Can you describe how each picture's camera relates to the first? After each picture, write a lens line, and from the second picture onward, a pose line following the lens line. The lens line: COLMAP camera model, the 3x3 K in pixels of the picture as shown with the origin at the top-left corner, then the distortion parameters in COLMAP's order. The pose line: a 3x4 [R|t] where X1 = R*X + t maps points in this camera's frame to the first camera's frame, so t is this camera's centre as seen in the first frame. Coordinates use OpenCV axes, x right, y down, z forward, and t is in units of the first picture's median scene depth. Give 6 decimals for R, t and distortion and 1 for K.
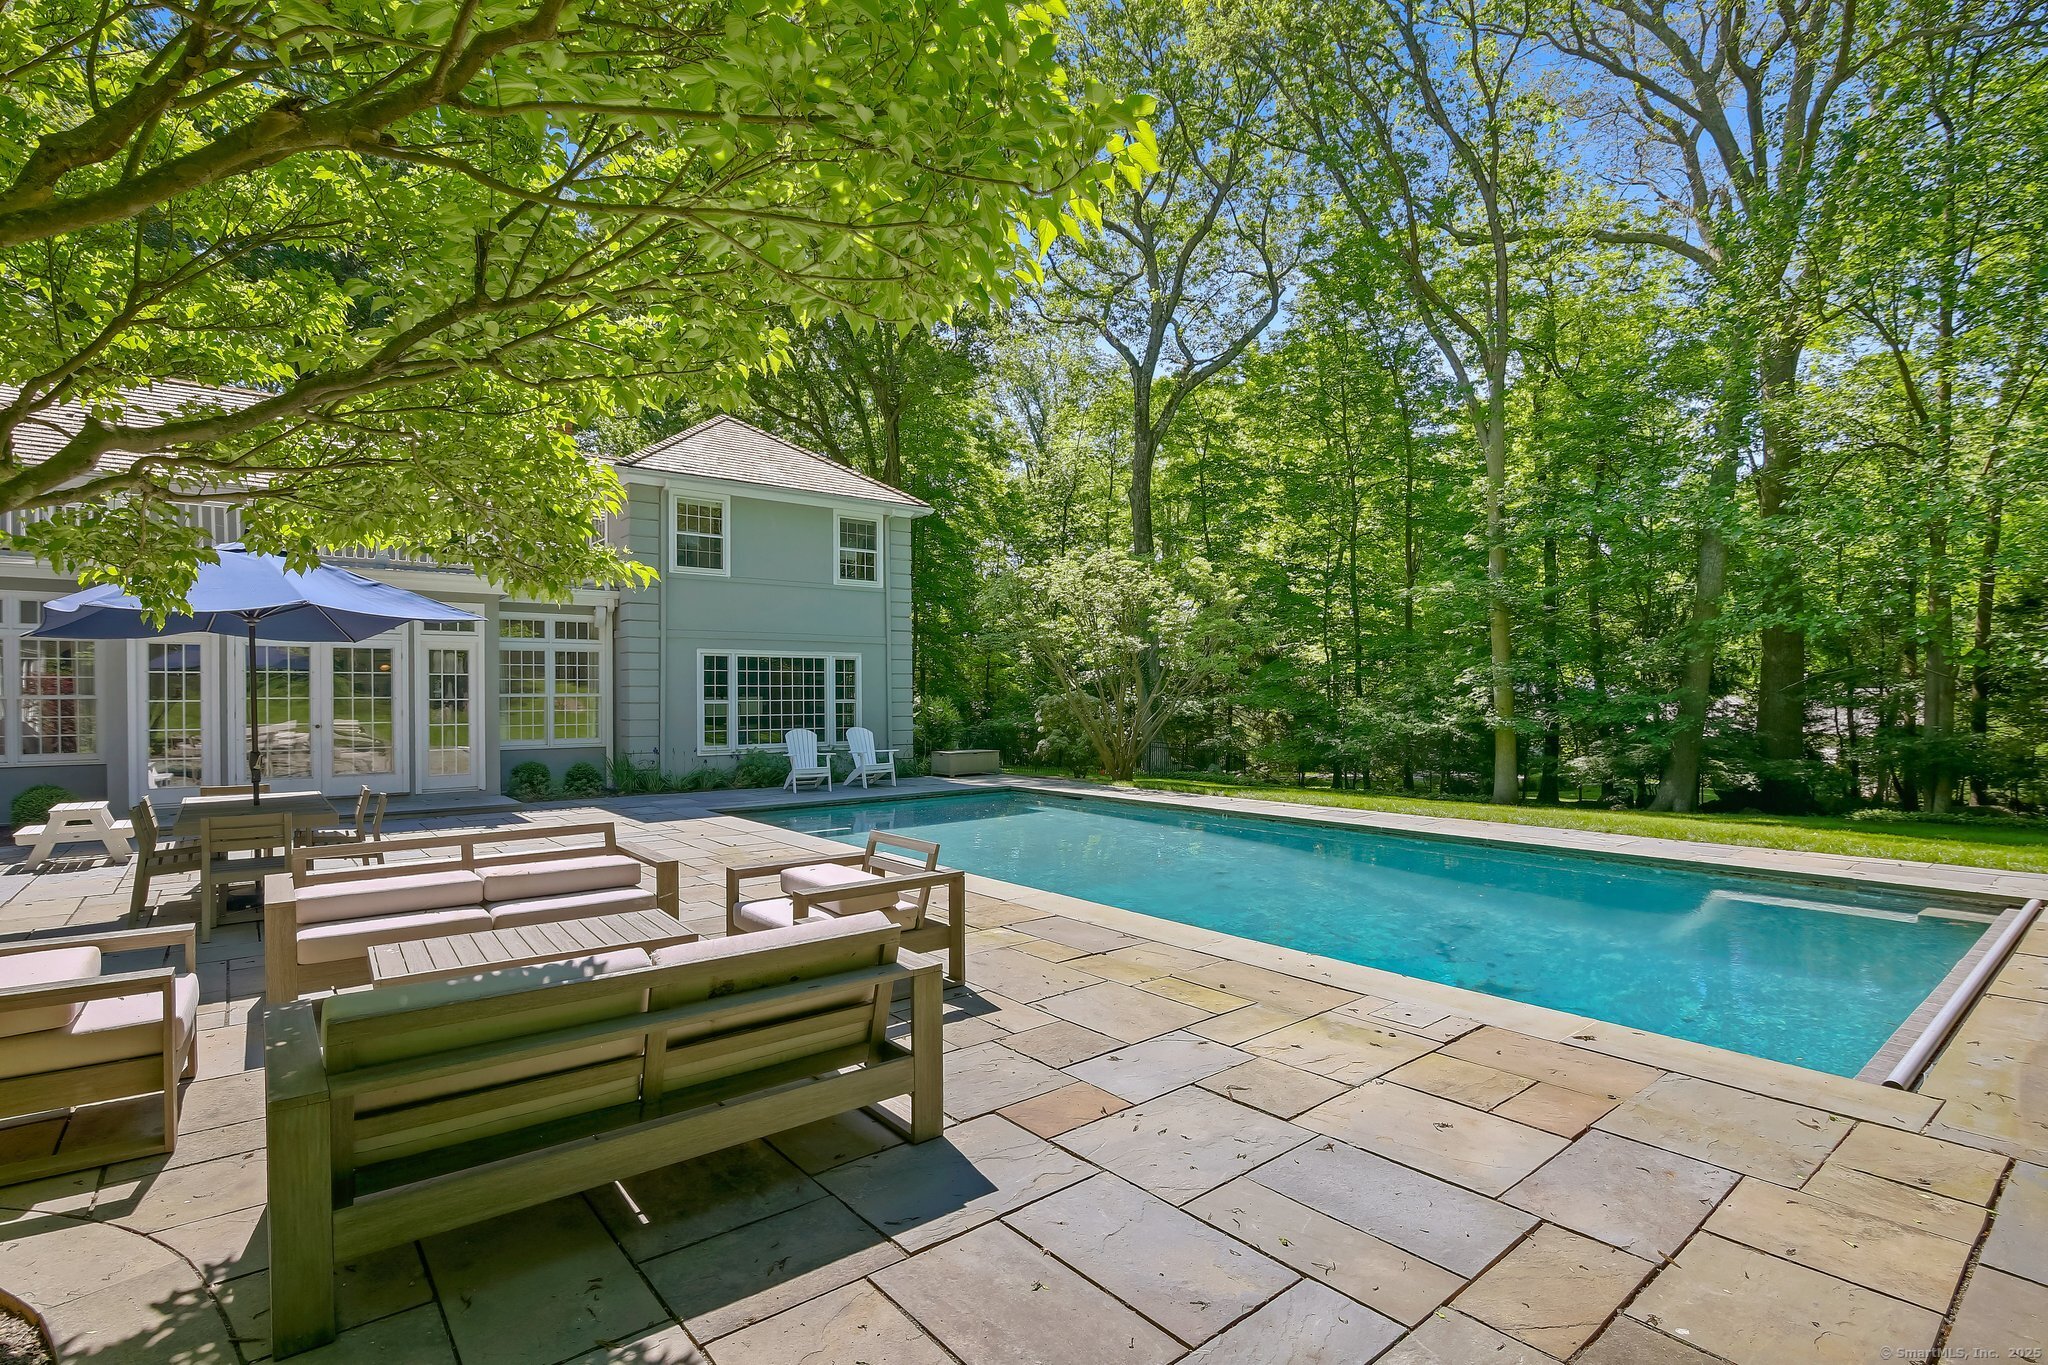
lens RADIAL K [[980.2, 0, 1015.9], [0, 980.2, 682.8], [0, 0, 1]] dist [-0.022532, 0.000166]
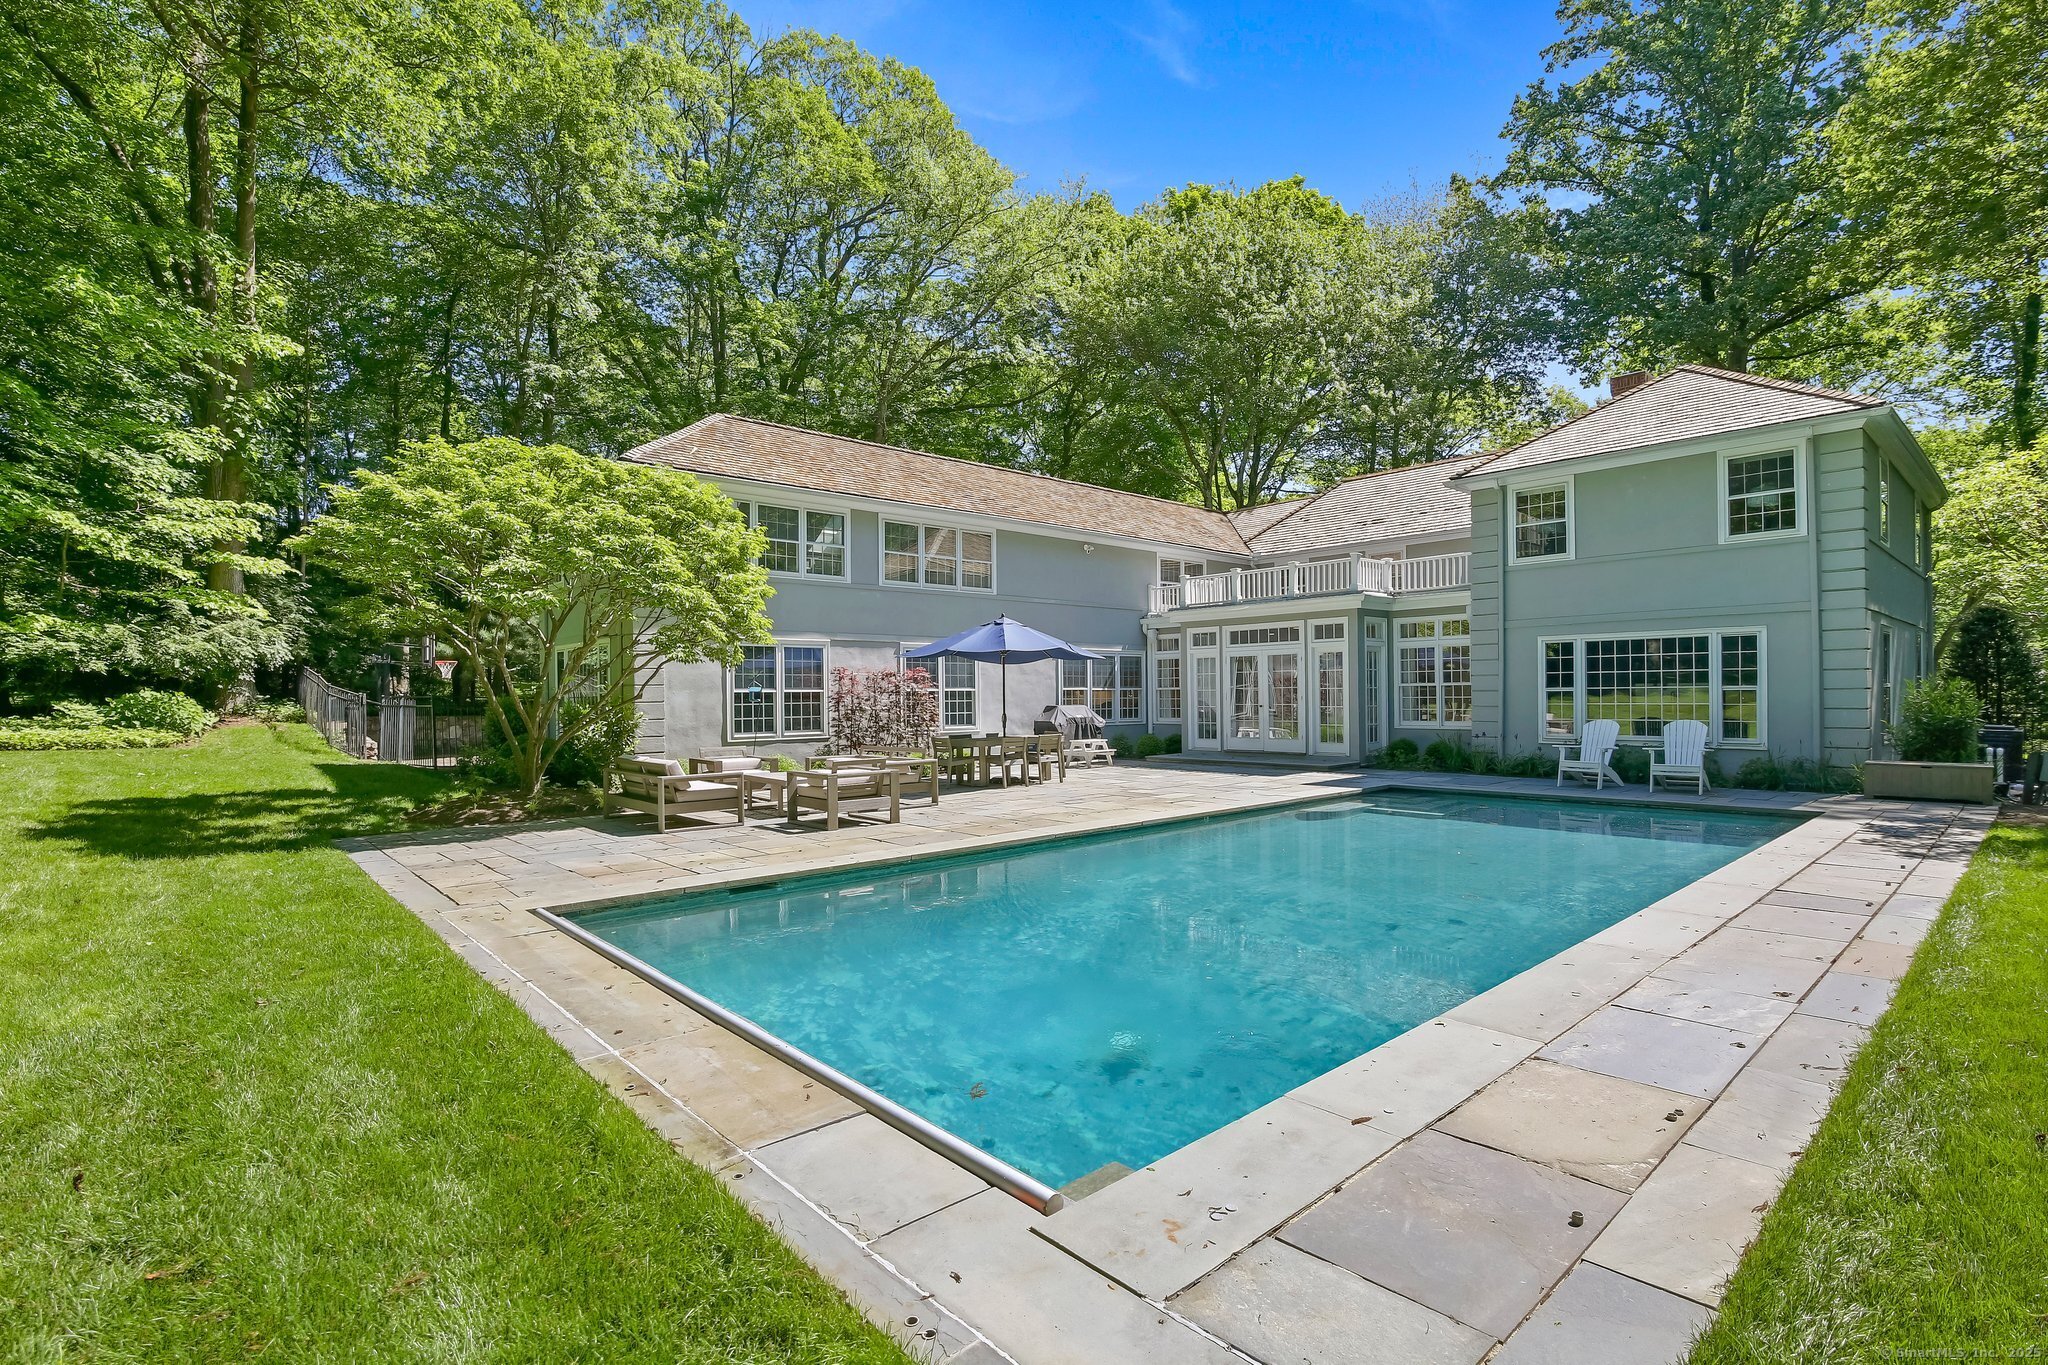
lens RADIAL K [[951.5, 0, 1017.2], [0, 951.5, 677.2], [0, 0, 1]] dist [-0.019849, 0.000762]
pose [[0.040793, -0.013302, -0.999079, 0.621934], [0.023082, 0.999657, -0.012367, 0.006439], [0.998901, -0.022556, 0.041086, 0.419061]]
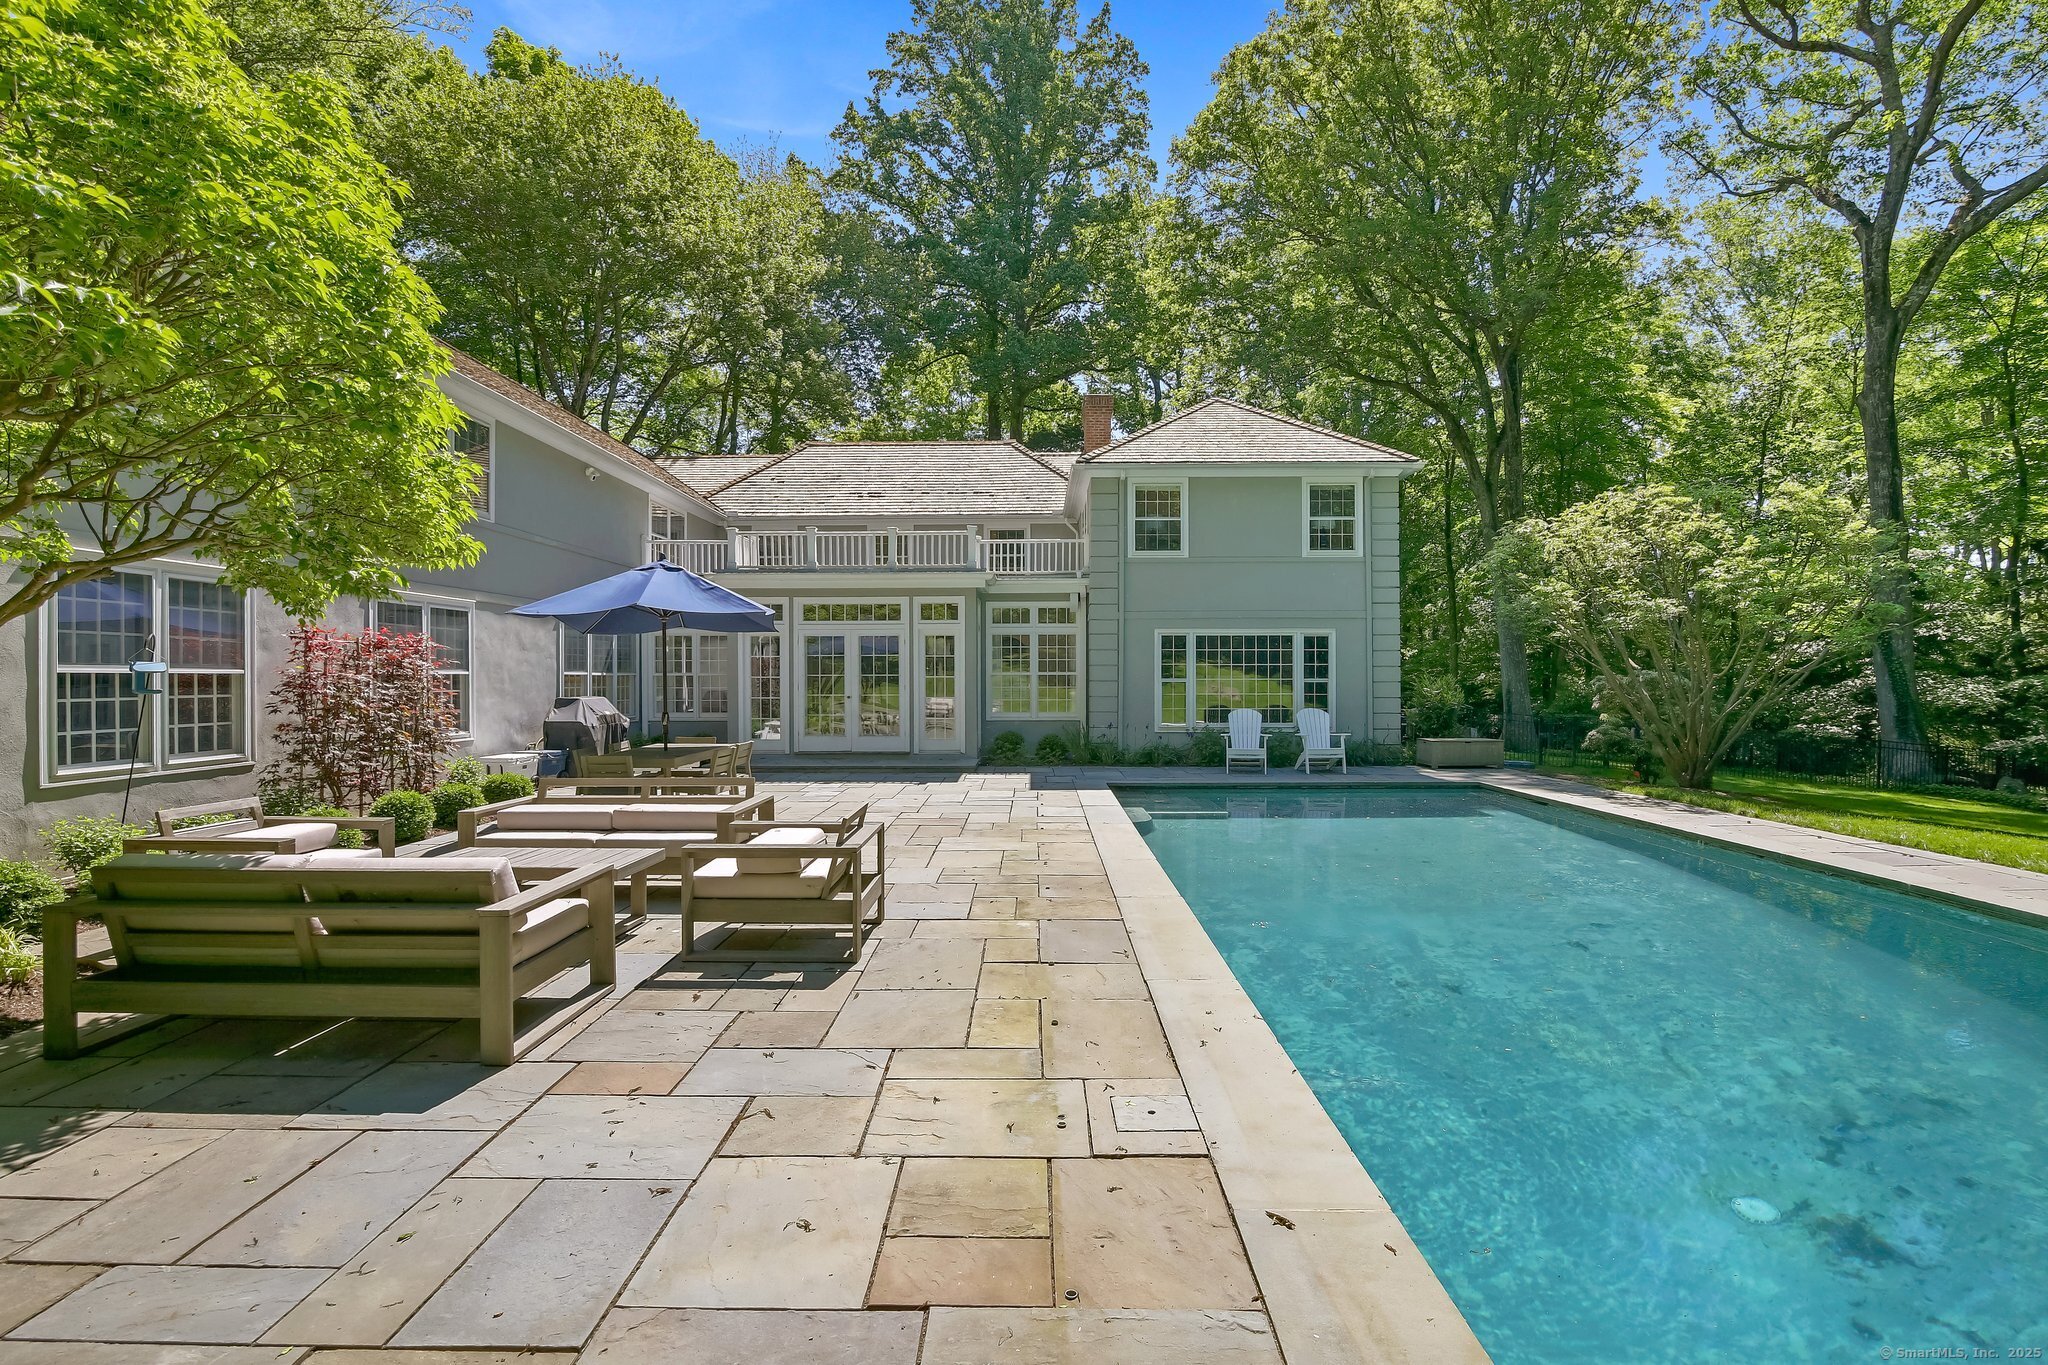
lens RADIAL K [[975.6, 0, 1019.9], [0, 975.6, 669.1], [0, 0, 1]] dist [-0.018793, 0.000495]
pose [[0.769856, -0.001734, -0.638216, 0.223468], [0.005914, 0.999973, 0.004416, 0.002302], [0.638191, -0.007174, 0.769845, 0.109101]]
